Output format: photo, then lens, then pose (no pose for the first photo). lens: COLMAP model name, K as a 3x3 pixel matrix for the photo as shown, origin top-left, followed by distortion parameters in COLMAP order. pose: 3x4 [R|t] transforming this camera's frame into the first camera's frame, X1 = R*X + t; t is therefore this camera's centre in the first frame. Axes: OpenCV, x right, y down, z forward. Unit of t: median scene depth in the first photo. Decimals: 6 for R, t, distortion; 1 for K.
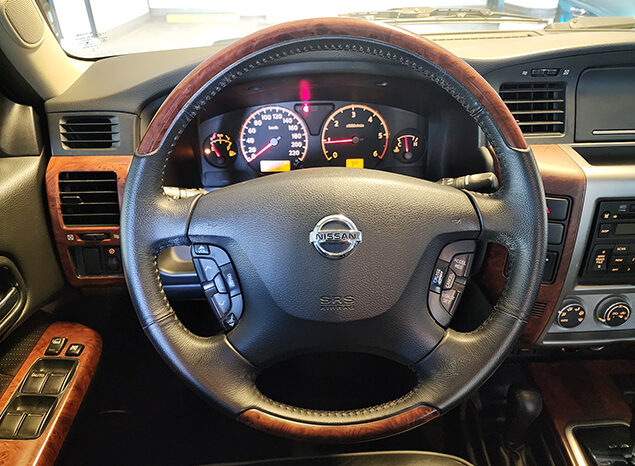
lens RADIAL K [[437.0, 0, 317.5], [0, 437.0, 233.0], [0, 0, 1]] dist [0.041680, -0.043779]
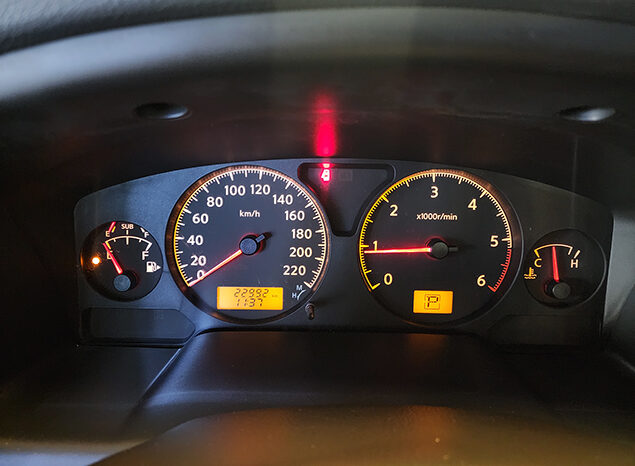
lens RADIAL K [[437.0, 0, 317.5], [0, 437.0, 233.0], [0, 0, 1]] dist [0.041680, -0.043779]
pose [[0.998784, 0.042967, -0.024156, -0.021731], [-0.045551, 0.991821, -0.119234, -0.172870], [0.018835, 0.120189, 0.992572, 0.571867]]
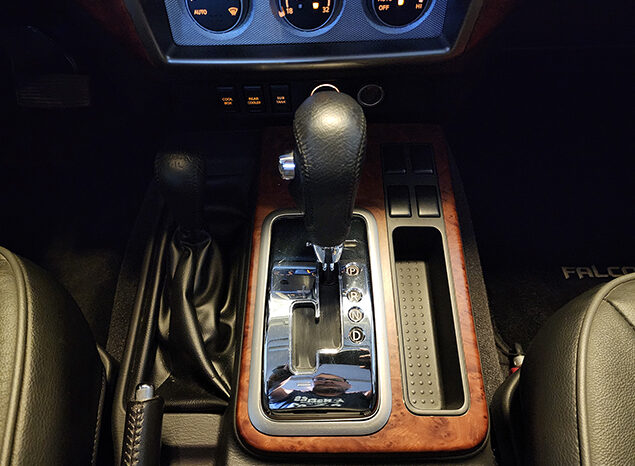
lens RADIAL K [[441.6, 0, 317.5], [0, 441.6, 233.0], [0, 0, 1]] dist [0.040684, -0.049917]
pose [[0.999273, 0.027104, -0.026806, 0.618691], [-0.014417, 0.919654, 0.392465, 0.198835], [0.035289, -0.391794, 0.919376, 0.385038]]
